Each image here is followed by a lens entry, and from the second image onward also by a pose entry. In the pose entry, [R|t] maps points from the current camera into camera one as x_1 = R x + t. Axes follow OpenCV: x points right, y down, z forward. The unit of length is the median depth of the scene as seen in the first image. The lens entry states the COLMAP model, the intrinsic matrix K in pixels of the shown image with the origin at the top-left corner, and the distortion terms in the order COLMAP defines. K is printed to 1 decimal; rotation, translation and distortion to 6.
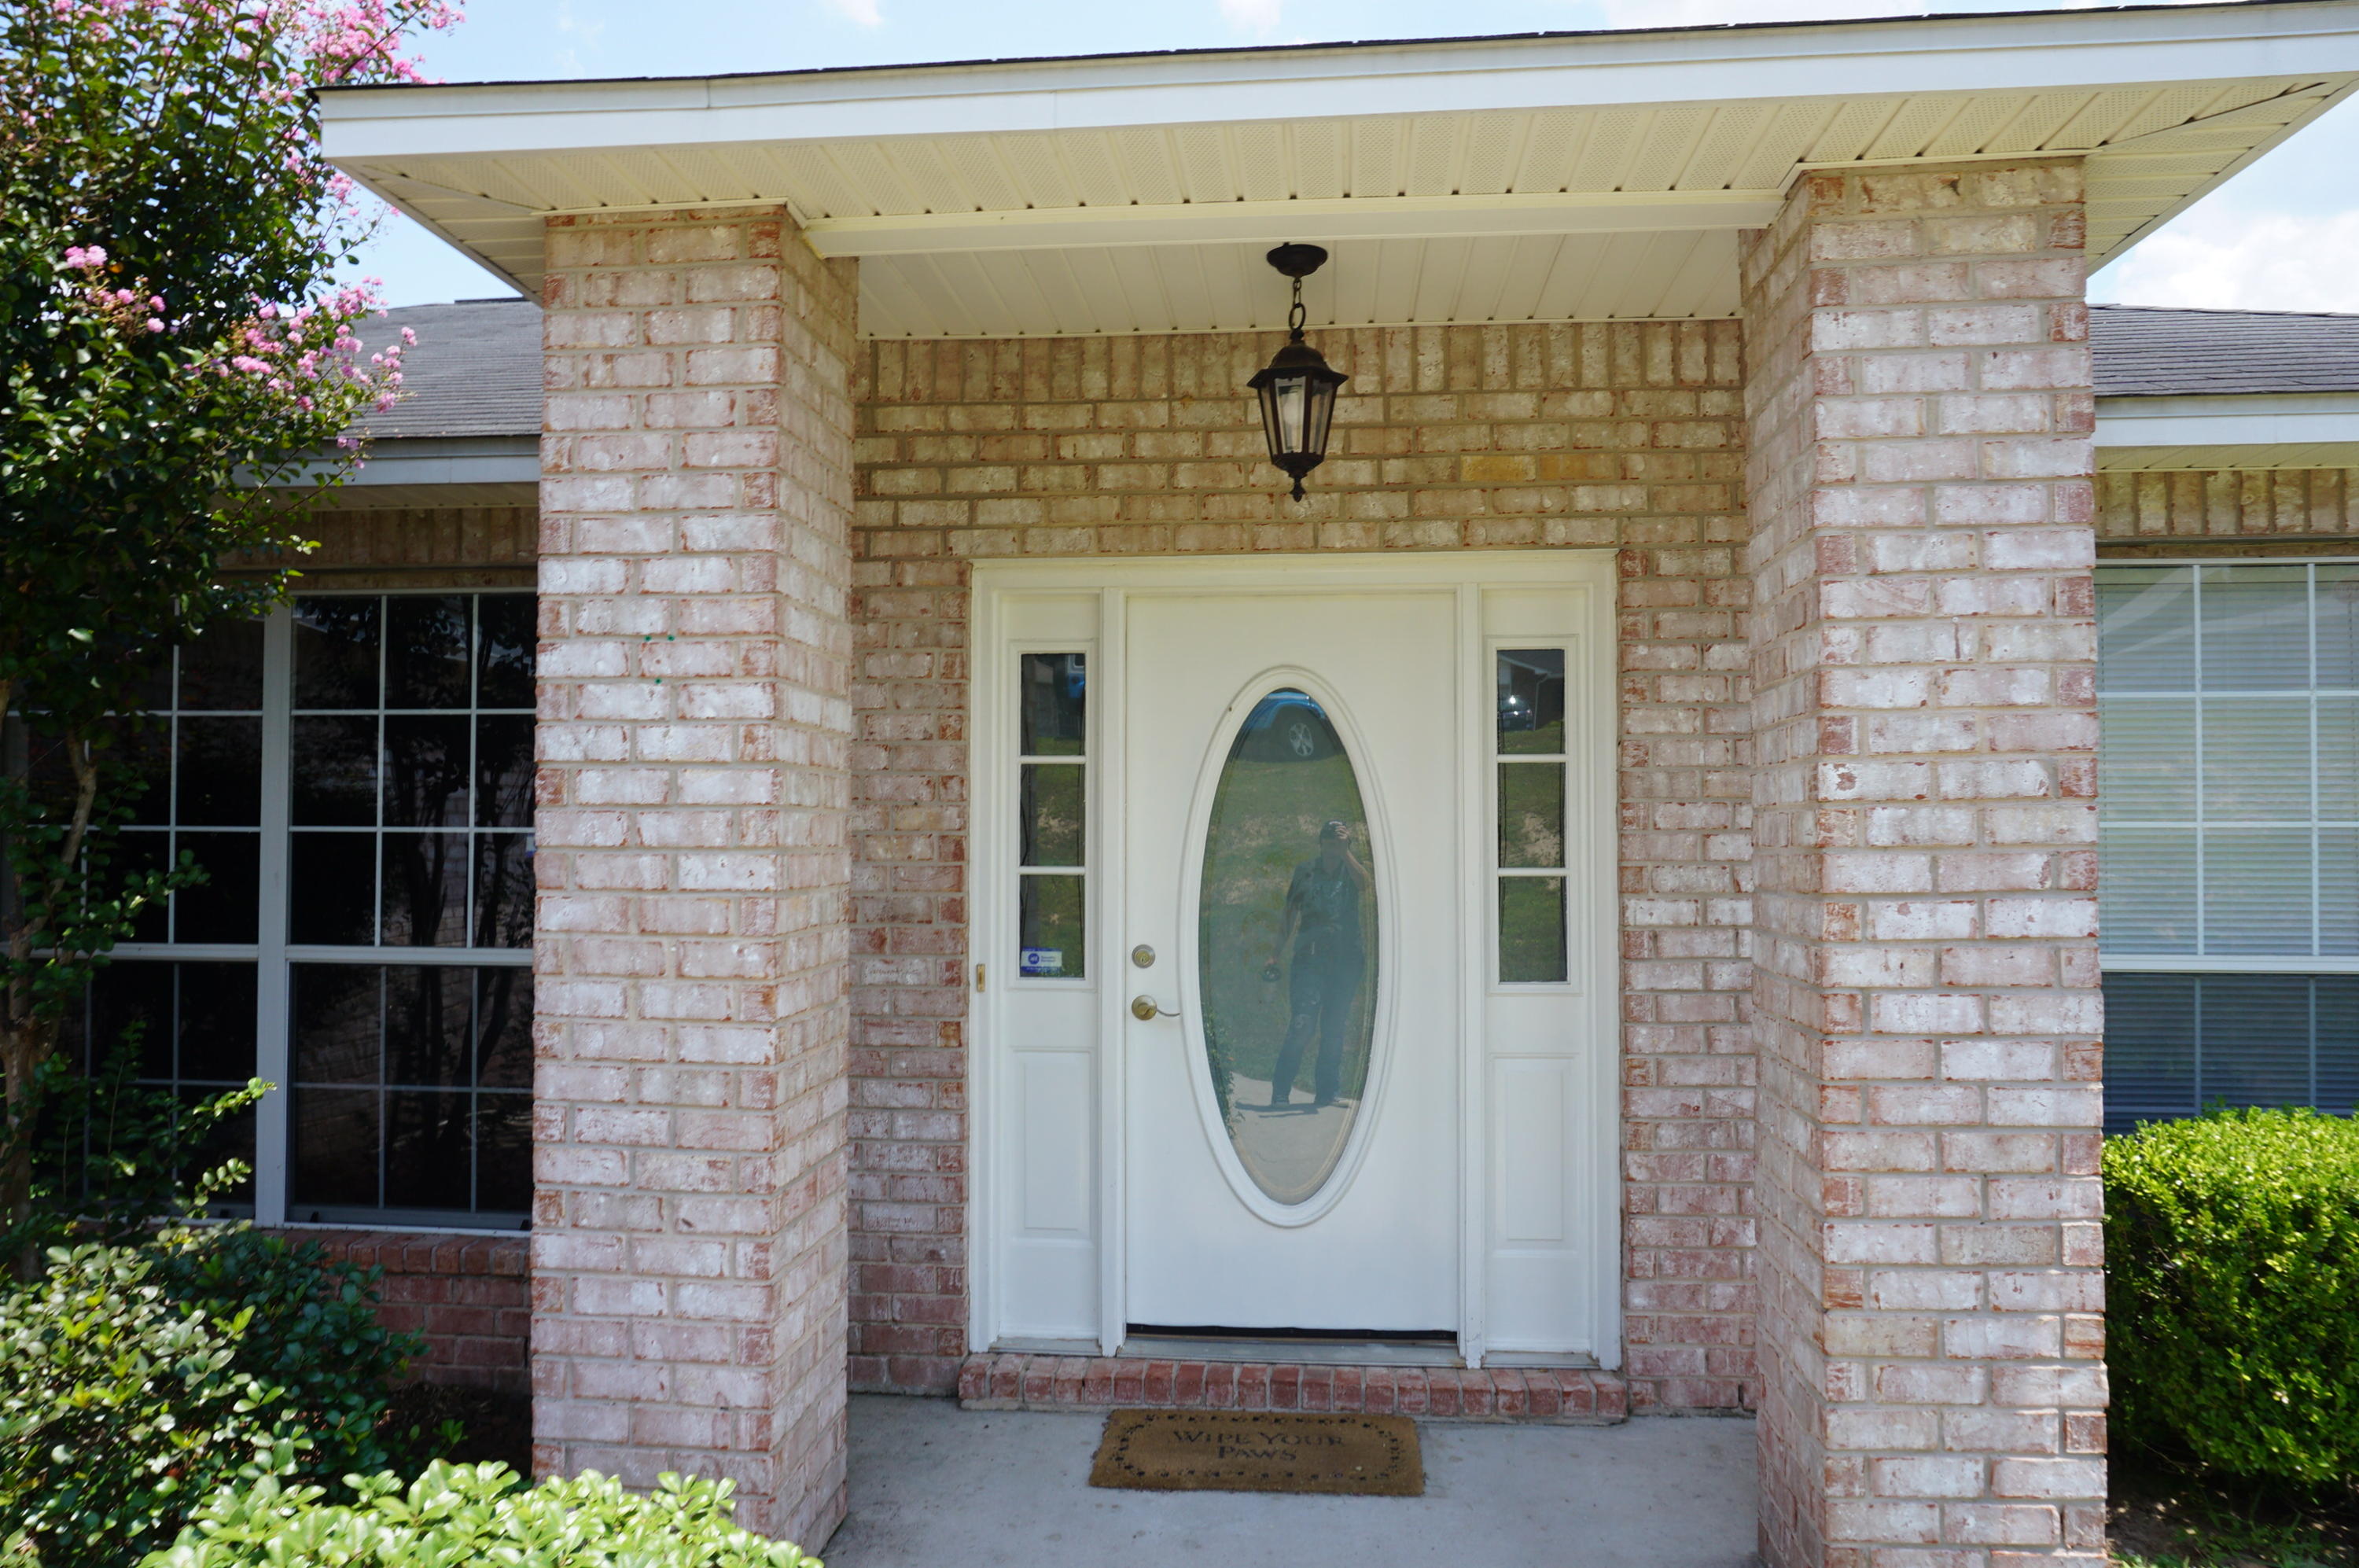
lens RADIAL K [[1577.4, 0, 1169.0], [0, 1577.4, 780.6], [0, 0, 1]] dist [-0.054167, 0.027537]
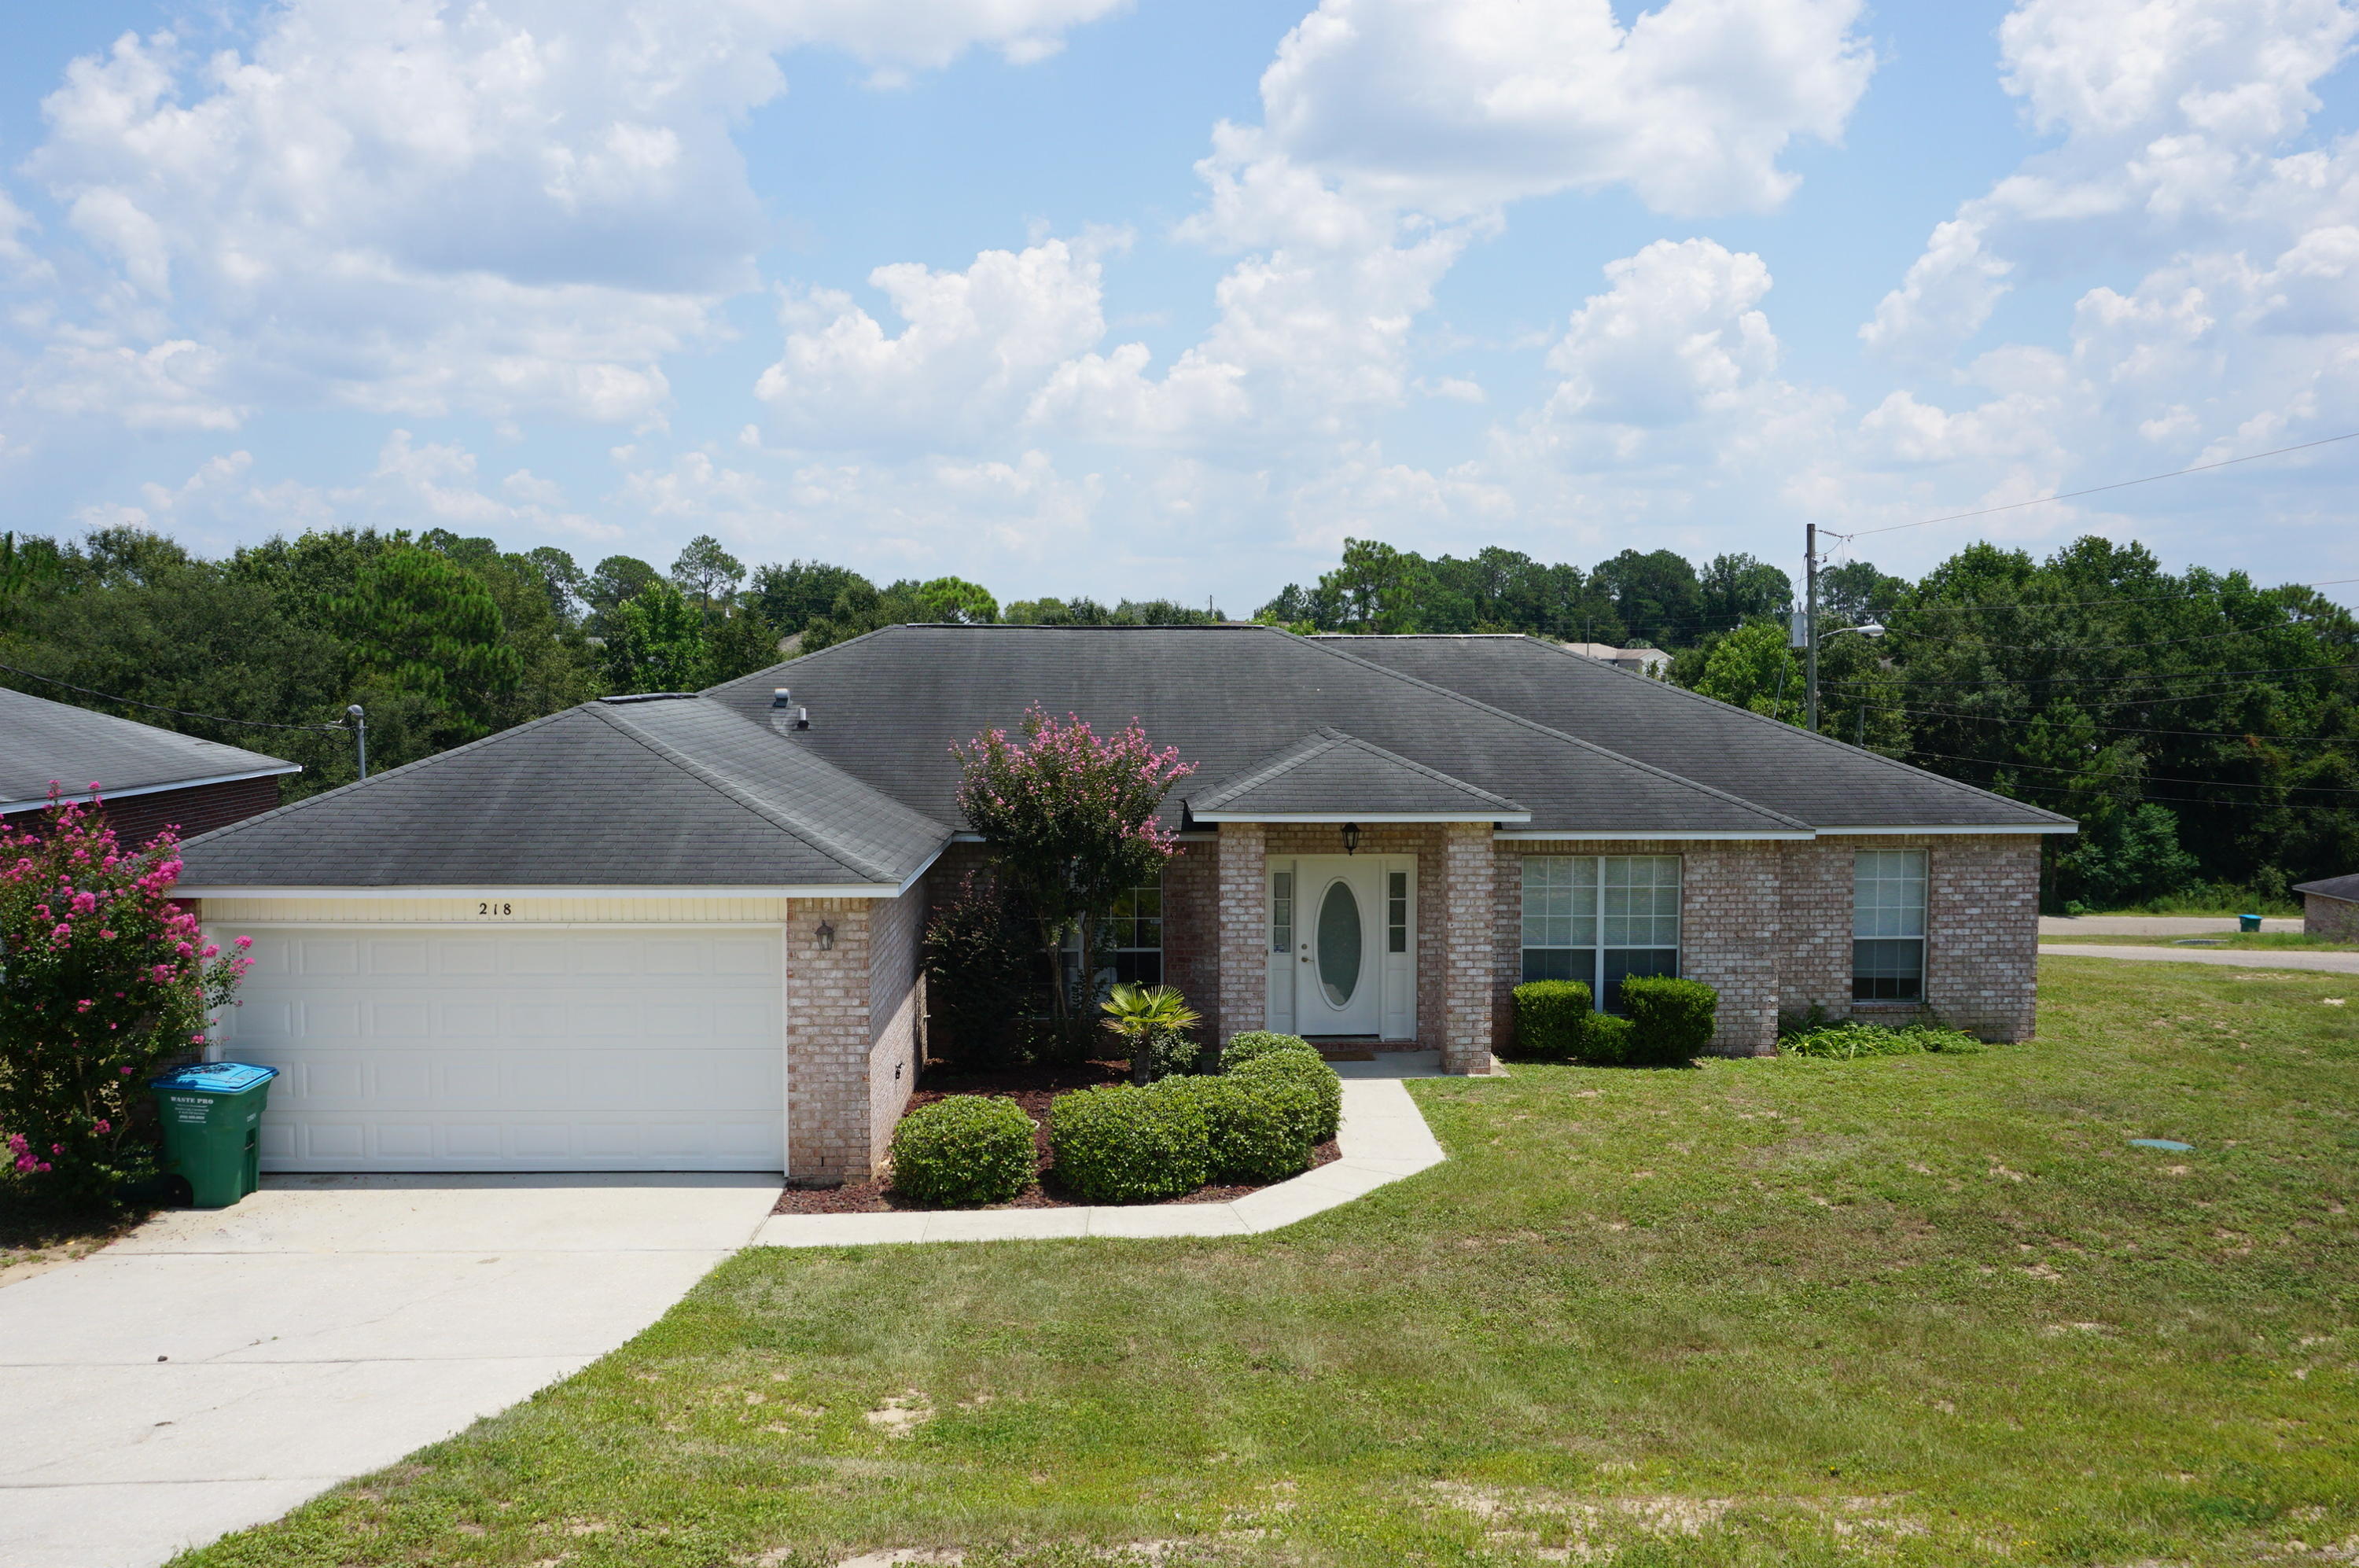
lens RADIAL K [[1923.5, 0, 1163.2], [0, 1923.5, 789.4], [0, 0, 1]] dist [-0.037408, 0.024552]
pose [[0.993151, -0.008195, 0.116552, -1.378270], [-0.003093, 0.995344, 0.096337, -1.115881], [-0.116798, -0.096038, 0.988501, -5.545961]]
